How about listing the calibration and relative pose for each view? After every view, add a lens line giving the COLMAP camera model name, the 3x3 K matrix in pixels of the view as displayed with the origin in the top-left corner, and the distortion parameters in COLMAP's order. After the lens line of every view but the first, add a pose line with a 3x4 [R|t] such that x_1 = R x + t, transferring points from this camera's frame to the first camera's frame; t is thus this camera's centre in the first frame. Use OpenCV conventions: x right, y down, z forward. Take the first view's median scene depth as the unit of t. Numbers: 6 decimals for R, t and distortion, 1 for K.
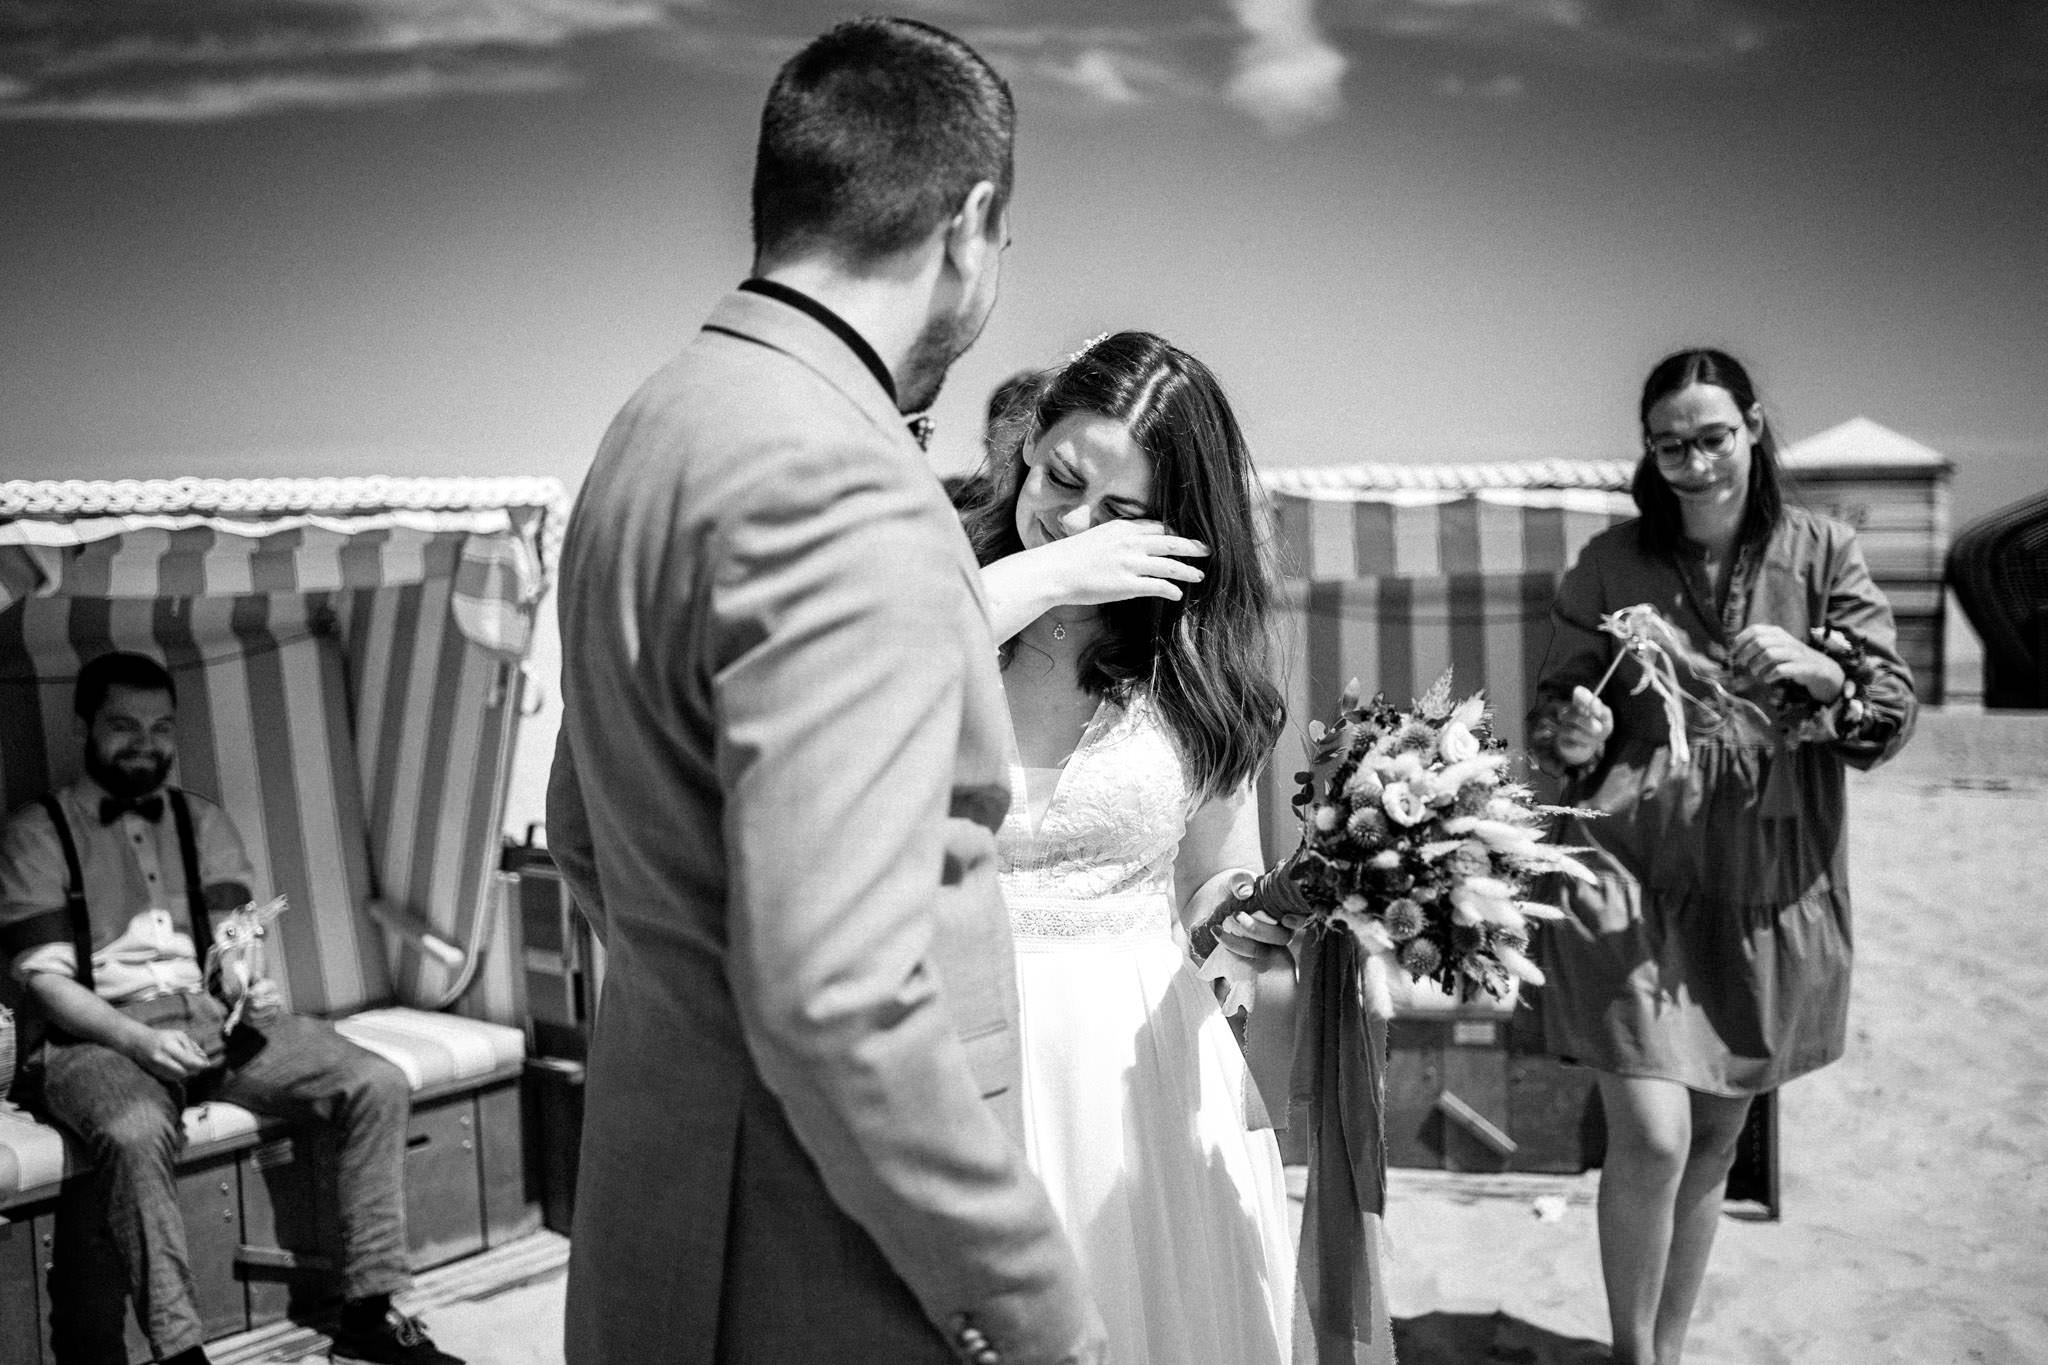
lens RADIAL K [[1917.3, 0, 1024.0], [0, 1917.3, 682.5], [0, 0, 1]] dist [-0.051114, -0.000982]
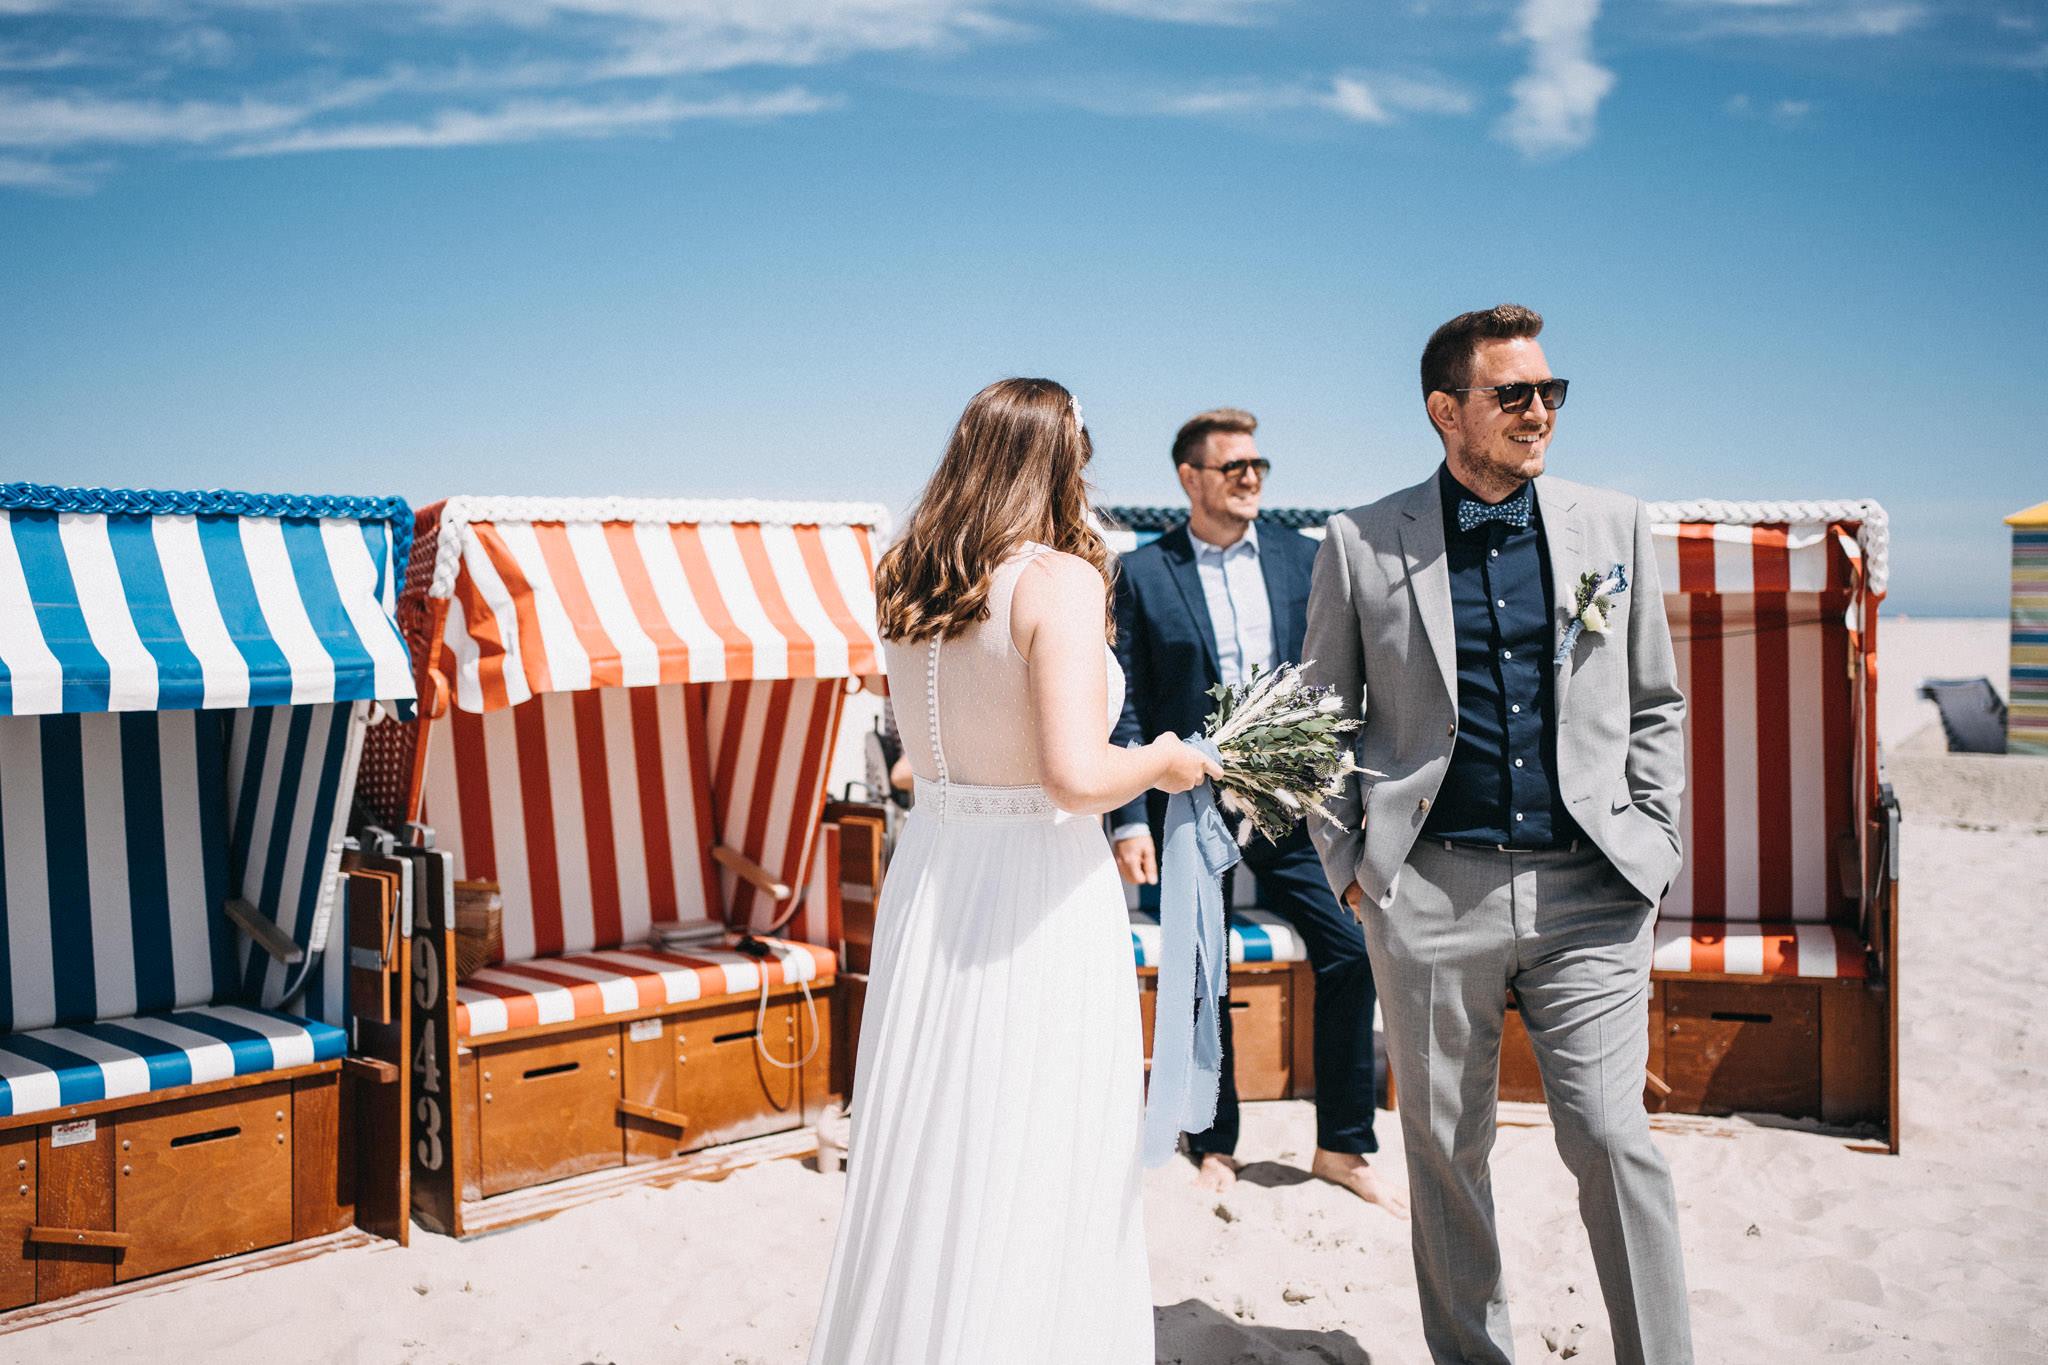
lens RADIAL K [[2120.4, 0, 1024.0], [0, 2120.4, 682.5], [0, 0, 1]] dist [0.017162, 0.003204]
pose [[0.993267, 0.024228, -0.113288, 0.008322], [-0.027515, 0.999242, -0.027539, 0.044514], [0.112535, 0.030471, 0.993180, -0.353196]]
